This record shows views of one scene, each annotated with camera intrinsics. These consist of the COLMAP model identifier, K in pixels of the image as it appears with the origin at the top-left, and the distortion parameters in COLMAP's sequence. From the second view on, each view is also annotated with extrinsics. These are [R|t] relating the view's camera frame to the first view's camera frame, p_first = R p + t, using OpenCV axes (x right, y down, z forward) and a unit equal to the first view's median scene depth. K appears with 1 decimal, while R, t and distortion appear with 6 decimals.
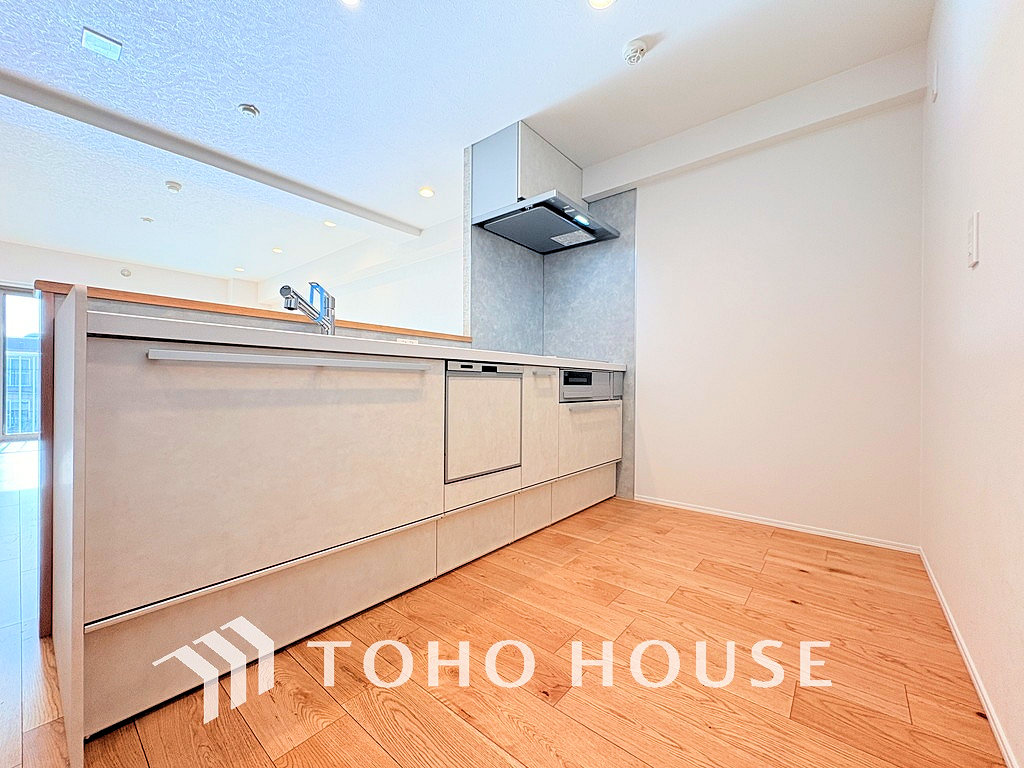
lens RADIAL K [[405.4, 0, 514.3], [0, 405.4, 385.3], [0, 0, 1]] dist [0.001208, -0.001124]
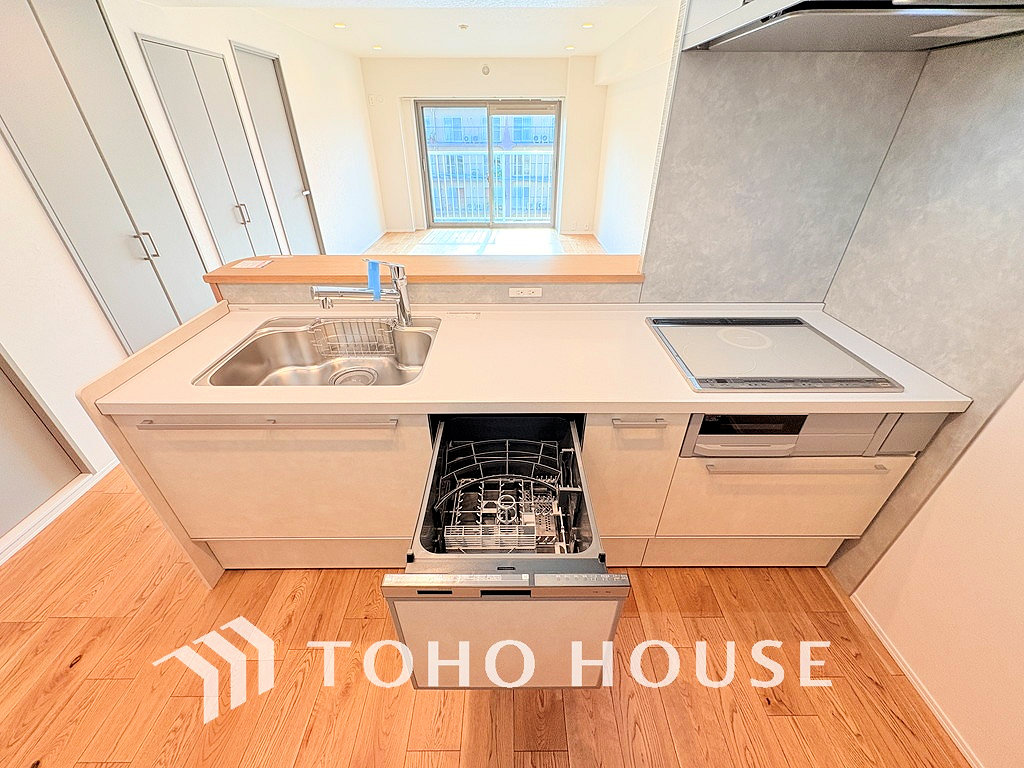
lens RADIAL K [[405.4, 0, 512.8], [0, 405.4, 387.0], [0, 0, 1]] dist [0.001208, -0.001124]
pose [[0.641249, 0.409068, -0.649202, 0.247915], [-0.001068, 0.846525, 0.532349, -0.303705], [0.767332, -0.340675, 0.543270, 0.417512]]
